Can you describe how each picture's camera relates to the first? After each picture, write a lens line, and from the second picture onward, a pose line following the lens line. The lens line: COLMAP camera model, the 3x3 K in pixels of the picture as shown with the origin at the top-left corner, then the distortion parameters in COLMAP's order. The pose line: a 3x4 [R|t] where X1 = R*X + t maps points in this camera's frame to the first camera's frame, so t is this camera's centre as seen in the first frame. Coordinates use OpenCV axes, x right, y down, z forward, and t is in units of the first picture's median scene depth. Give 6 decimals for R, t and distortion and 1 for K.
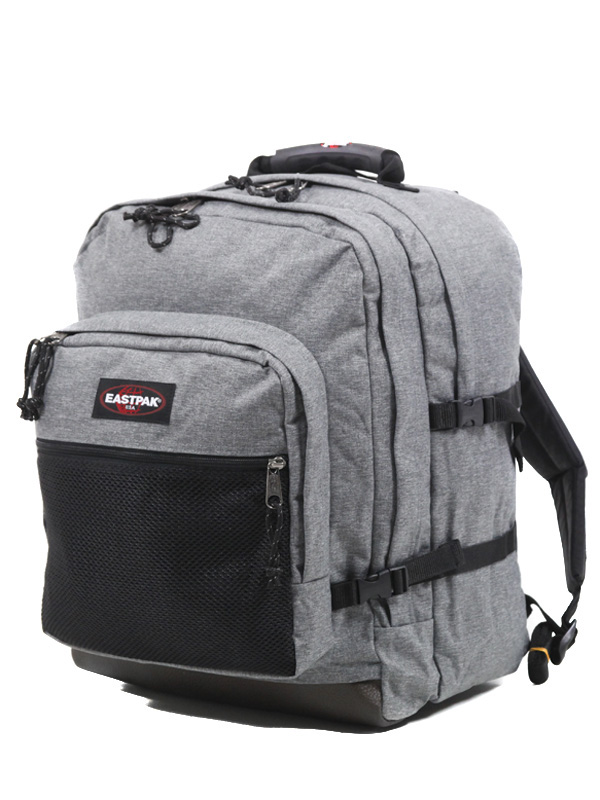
lens RADIAL K [[1681.2, 0, 300.1], [0, 1681.2, 399.4], [0, 0, 1]] dist [0.027626, 0.000000]
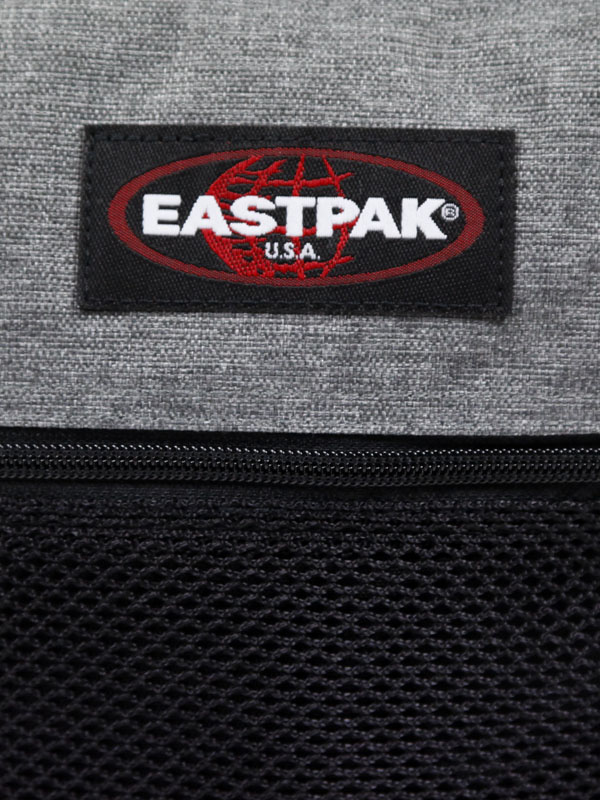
lens RADIAL K [[2194.9, 0, 300.0], [0, 2194.9, 400.4], [0, 0, 1]] dist [0.125644, 0.000000]
pose [[0.879993, -0.124005, 0.458515, -0.236117], [0.058601, 0.986289, 0.154274, -0.020525], [-0.471359, -0.108890, 0.875194, 0.743407]]
